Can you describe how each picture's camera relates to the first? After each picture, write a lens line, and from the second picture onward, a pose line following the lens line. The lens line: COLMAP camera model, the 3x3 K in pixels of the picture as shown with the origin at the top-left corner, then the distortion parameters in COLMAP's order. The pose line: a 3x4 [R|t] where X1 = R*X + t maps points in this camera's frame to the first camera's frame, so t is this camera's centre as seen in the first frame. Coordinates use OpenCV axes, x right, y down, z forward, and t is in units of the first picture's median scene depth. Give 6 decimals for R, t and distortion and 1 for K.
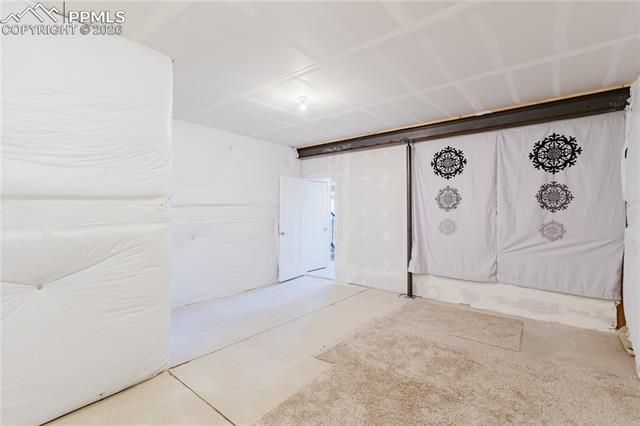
lens RADIAL K [[299.0, 0, 319.6], [0, 299.0, 211.0], [0, 0, 1]] dist [0.004886, 0.000040]
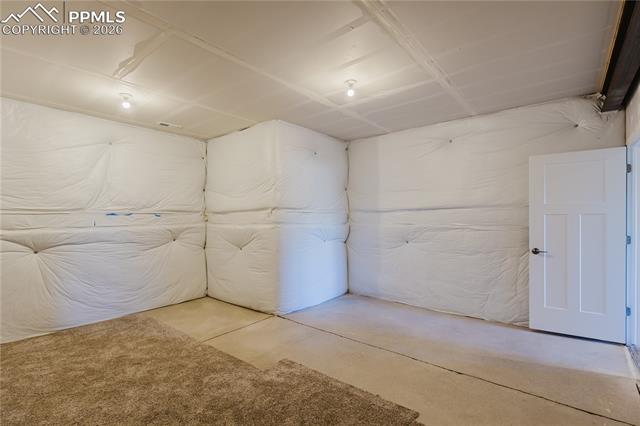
lens RADIAL K [[299.0, 0, 320.1], [0, 299.0, 215.3], [0, 0, 1]] dist [0.004886, 0.000040]
pose [[-0.007791, -0.000727, -0.999969, 1.004303], [0.008422, 0.999964, -0.000793, -0.004869], [0.999934, -0.008428, -0.007784, 1.147618]]
